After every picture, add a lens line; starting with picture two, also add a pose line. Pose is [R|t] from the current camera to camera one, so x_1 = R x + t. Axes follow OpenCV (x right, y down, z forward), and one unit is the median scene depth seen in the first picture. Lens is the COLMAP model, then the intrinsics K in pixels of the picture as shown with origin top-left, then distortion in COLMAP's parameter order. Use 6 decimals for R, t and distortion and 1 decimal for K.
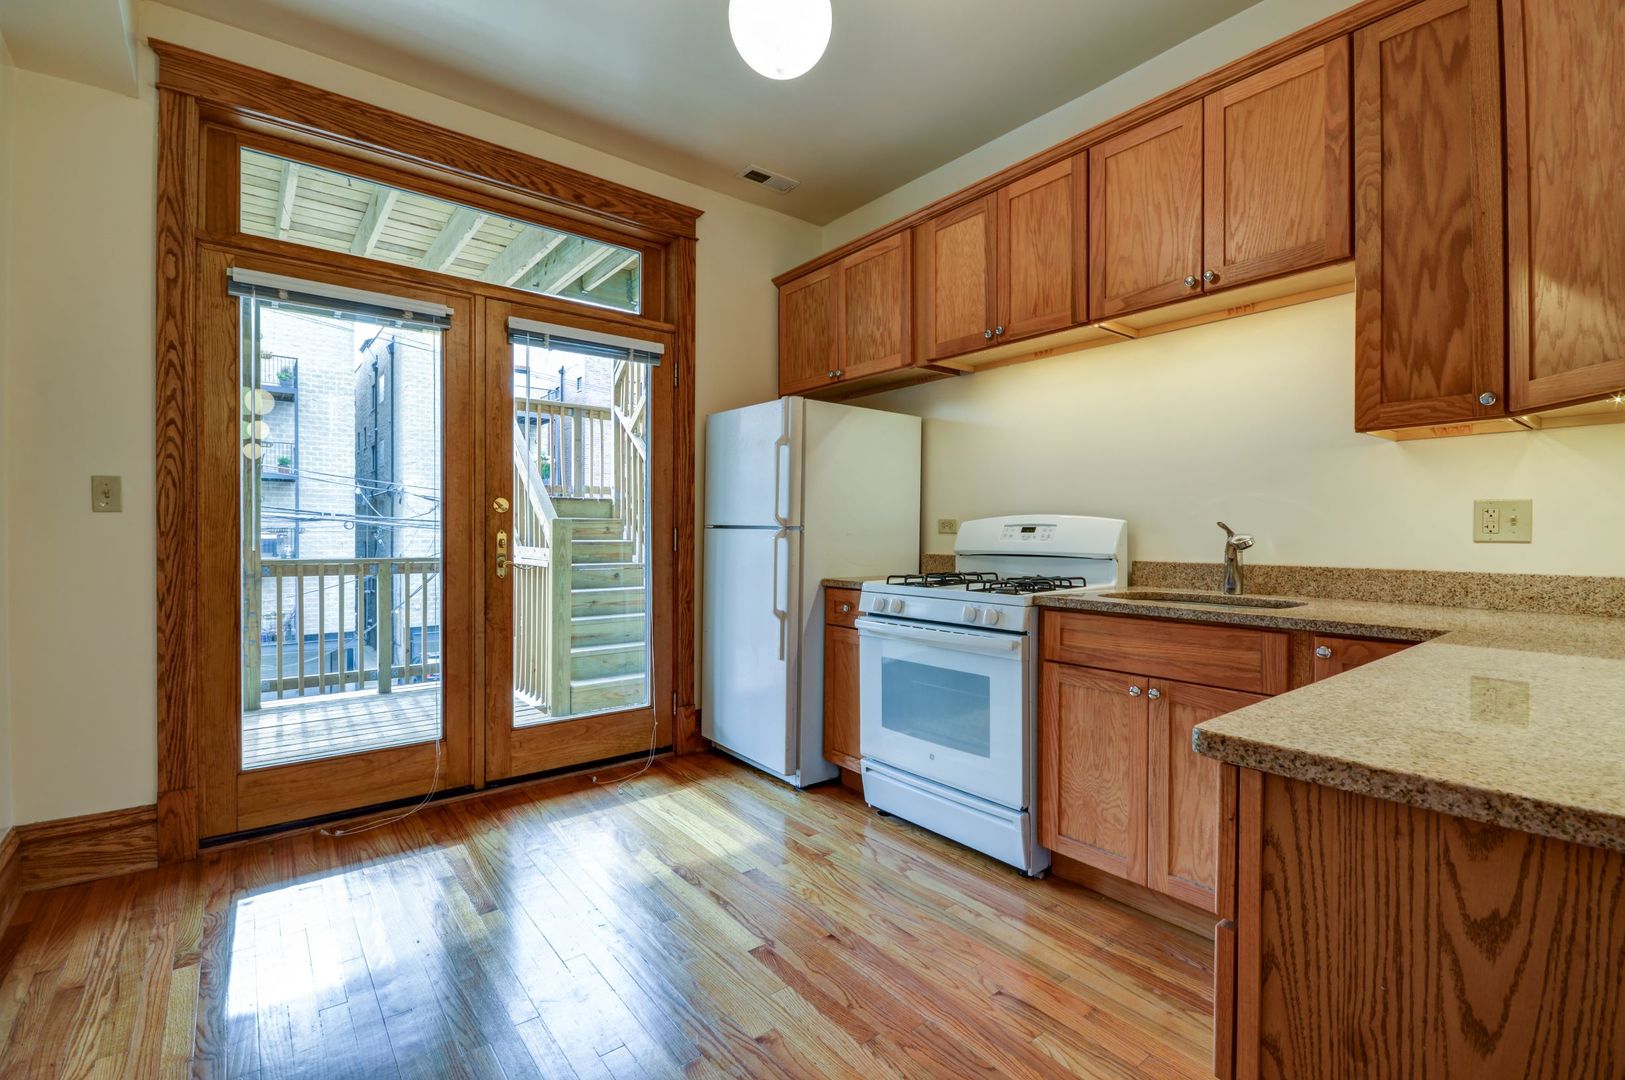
lens RADIAL K [[728.8, 0, 819.6], [0, 728.8, 539.3], [0, 0, 1]] dist [0.001305, -0.014147]
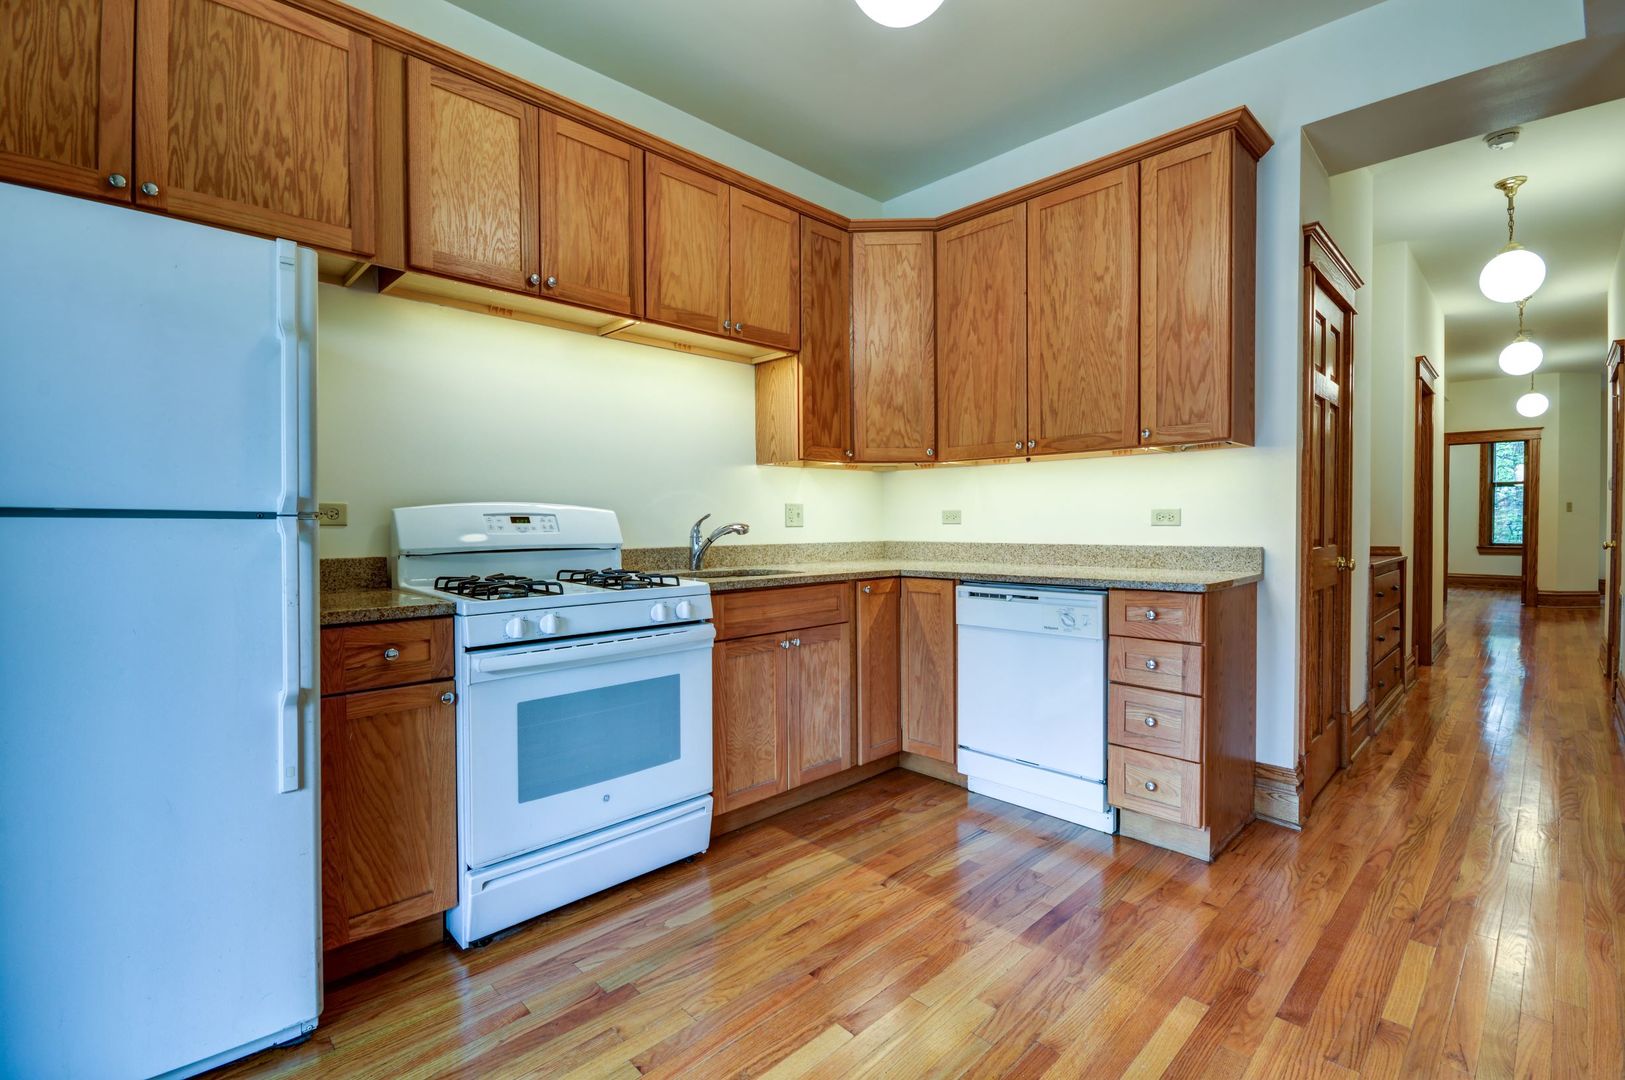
lens RADIAL K [[728.8, 0, 819.6], [0, 728.8, 539.3], [0, 0, 1]] dist [0.001305, -0.014147]
pose [[-0.117617, -0.026440, 0.992707, -0.724071], [0.011567, 0.999541, 0.027993, -0.012292], [-0.992992, 0.014775, -0.117257, 0.916947]]
